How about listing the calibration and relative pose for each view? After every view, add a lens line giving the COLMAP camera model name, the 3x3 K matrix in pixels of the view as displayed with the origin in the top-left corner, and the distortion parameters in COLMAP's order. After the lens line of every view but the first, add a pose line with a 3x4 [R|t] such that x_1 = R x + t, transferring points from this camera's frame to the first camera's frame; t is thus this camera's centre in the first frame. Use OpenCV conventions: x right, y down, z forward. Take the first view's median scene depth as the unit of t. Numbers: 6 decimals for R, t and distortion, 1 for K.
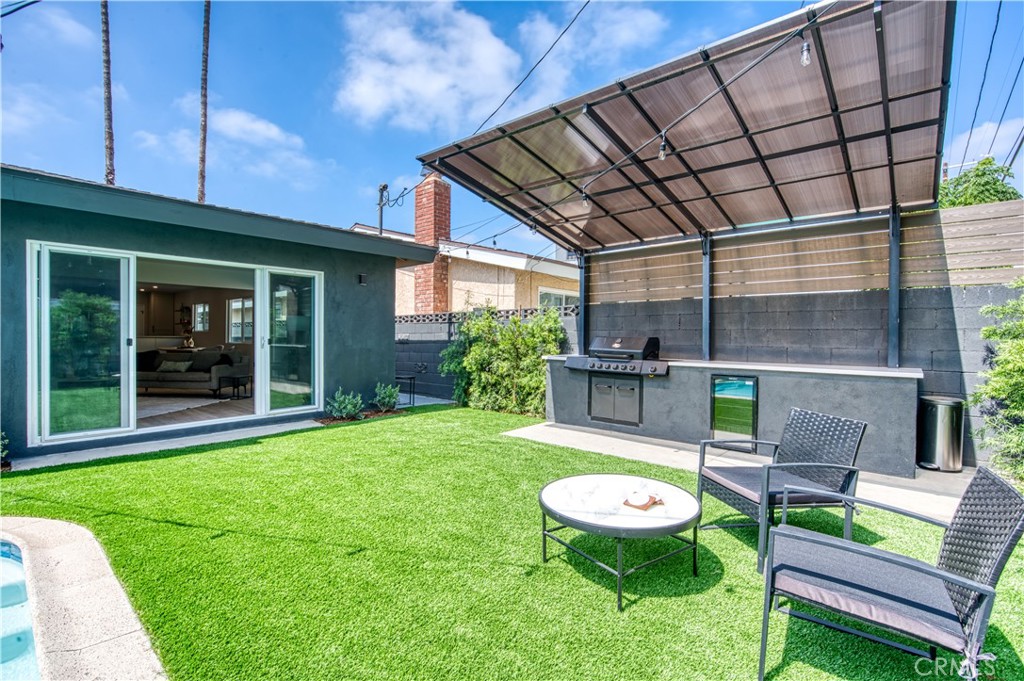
lens RADIAL K [[461.6, 0, 512.0], [0, 461.6, 340.5], [0, 0, 1]] dist [0.001798, 0.000165]
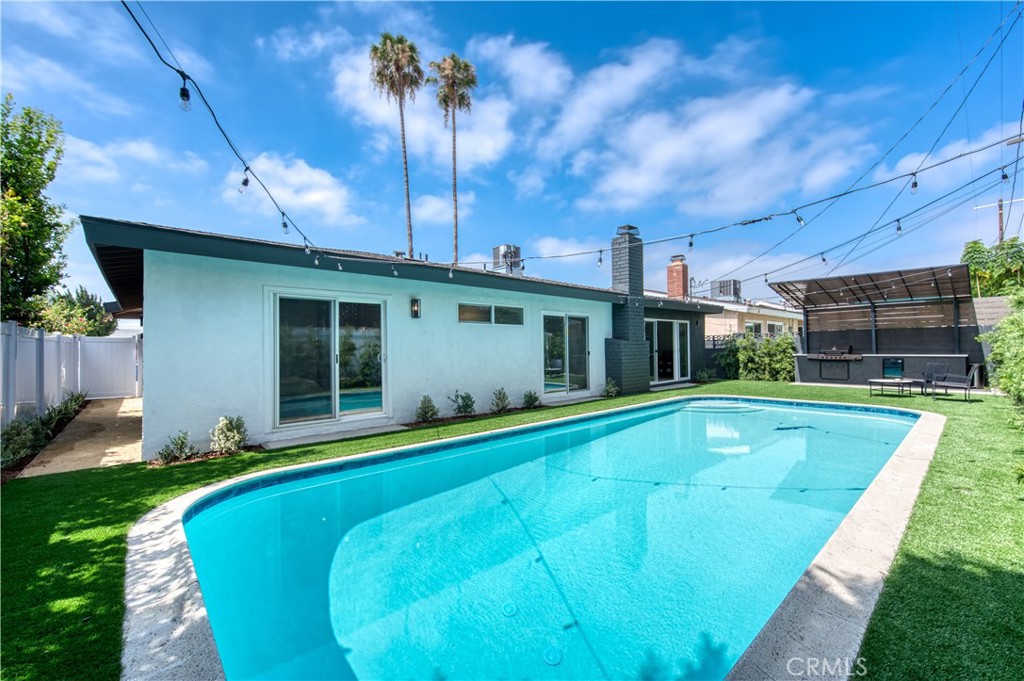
lens RADIAL K [[418.1, 0, 528.1], [0, 418.1, 343.9], [0, 0, 1]] dist [-0.000071, -0.000169]
pose [[0.994173, -0.022591, -0.105406, -1.013080], [0.020465, 0.999566, -0.021210, -0.001229], [0.105839, 0.018929, 0.994203, -1.219573]]
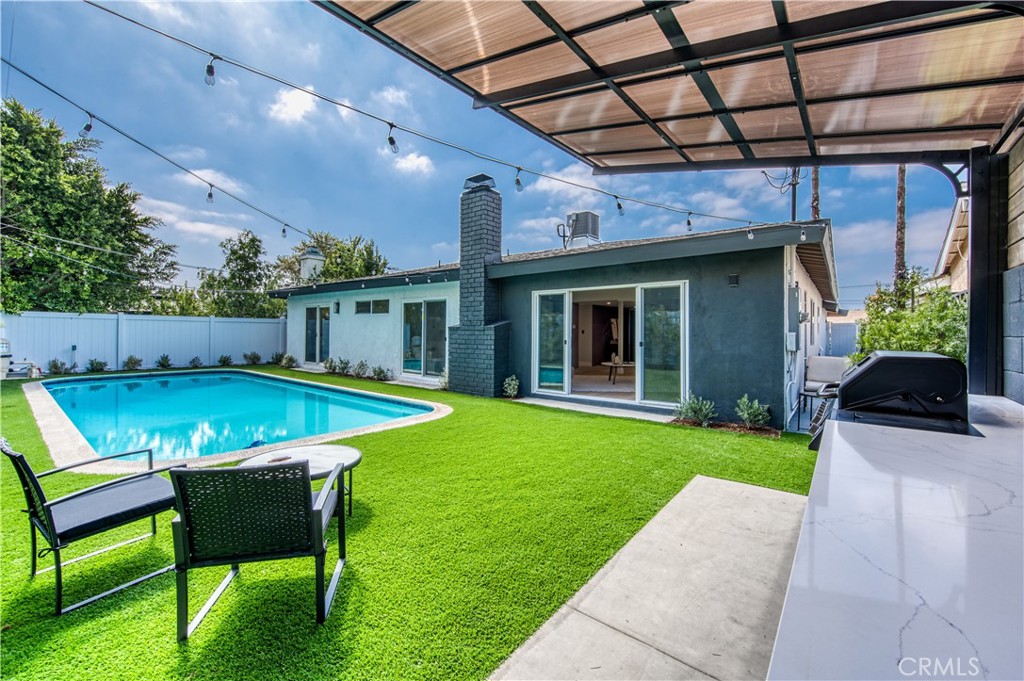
lens RADIAL K [[428.0, 0, 515.0], [0, 428.0, 318.6], [0, 0, 1]] dist [-0.000091, -0.000037]
pose [[0.041858, -0.034551, -0.998526, 0.562095], [-0.016327, 0.999245, -0.035260, -0.018121], [0.998990, 0.017779, 0.041263, 0.564793]]
